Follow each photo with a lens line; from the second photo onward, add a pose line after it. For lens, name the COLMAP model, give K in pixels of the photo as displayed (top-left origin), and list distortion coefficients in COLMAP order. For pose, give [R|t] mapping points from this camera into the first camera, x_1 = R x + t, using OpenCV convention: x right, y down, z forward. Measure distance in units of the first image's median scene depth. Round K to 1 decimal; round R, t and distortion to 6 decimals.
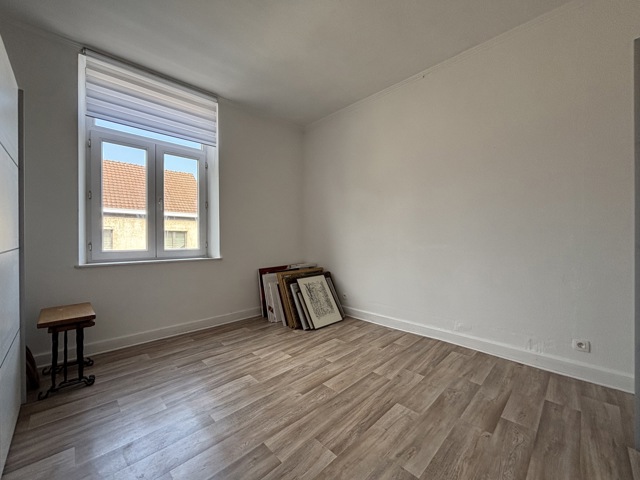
lens RADIAL K [[259.0, 0, 336.2], [0, 259.0, 231.8], [0, 0, 1]] dist [0.001599, 0.000335]
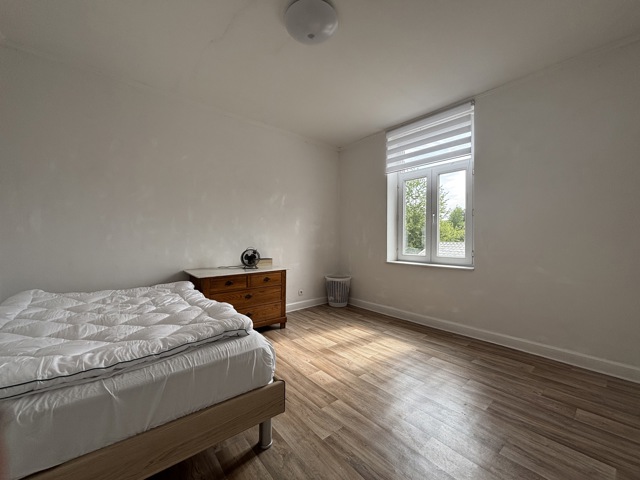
lens RADIAL K [[259.0, 0, 320.0], [0, 259.0, 238.8], [0, 0, 1]] dist [0.001599, 0.000335]
pose [[-0.109561, 0.002788, -0.993976, 0.844367], [0.002440, 0.999994, 0.002536, -0.017710], [0.993977, -0.002147, -0.109568, 0.836477]]
